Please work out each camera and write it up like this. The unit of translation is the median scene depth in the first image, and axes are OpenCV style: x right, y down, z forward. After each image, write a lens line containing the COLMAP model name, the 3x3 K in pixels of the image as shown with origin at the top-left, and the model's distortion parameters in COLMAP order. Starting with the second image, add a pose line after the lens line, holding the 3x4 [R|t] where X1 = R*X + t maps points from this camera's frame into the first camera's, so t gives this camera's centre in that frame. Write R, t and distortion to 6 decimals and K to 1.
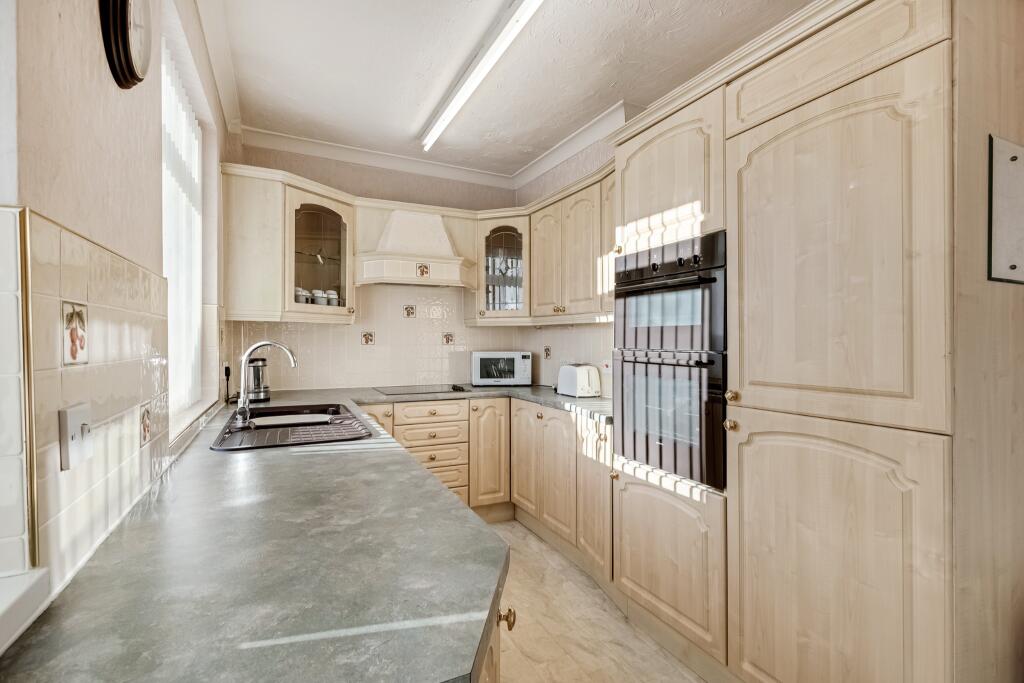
lens RADIAL K [[472.1, 0, 508.1], [0, 472.1, 337.2], [0, 0, 1]] dist [0.013732, 0.000426]
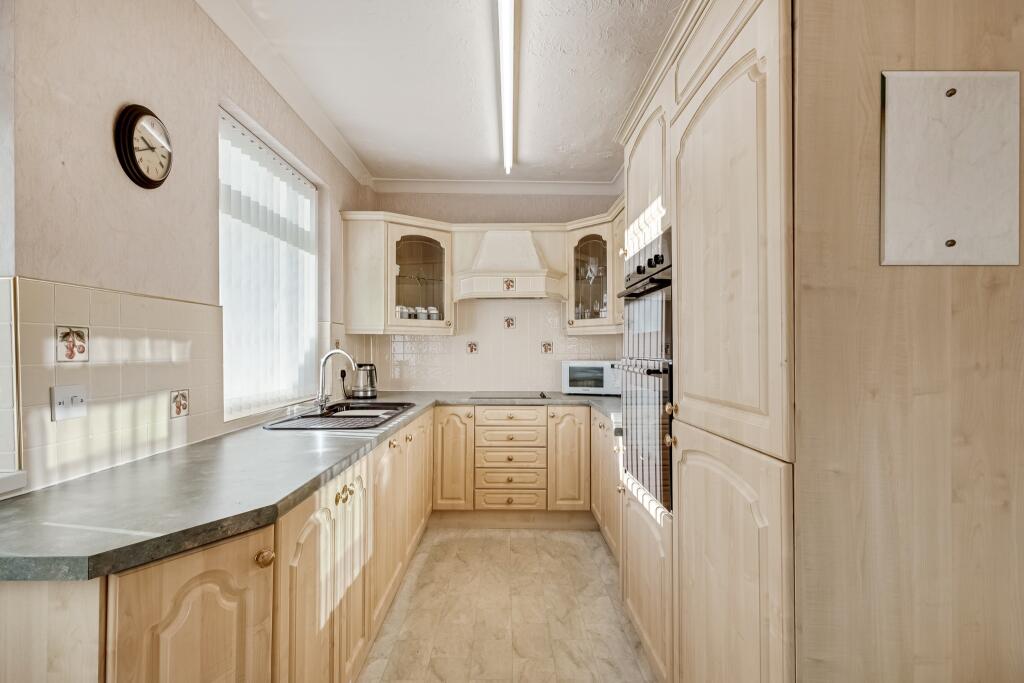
lens RADIAL K [[472.1, 0, 507.2], [0, 472.1, 345.5], [0, 0, 1]] dist [0.013732, 0.000426]
pose [[0.904679, -0.006162, -0.426049, 0.283689], [0.004551, 0.999978, -0.004800, 0.003318], [0.426069, 0.002403, 0.904687, 0.024393]]
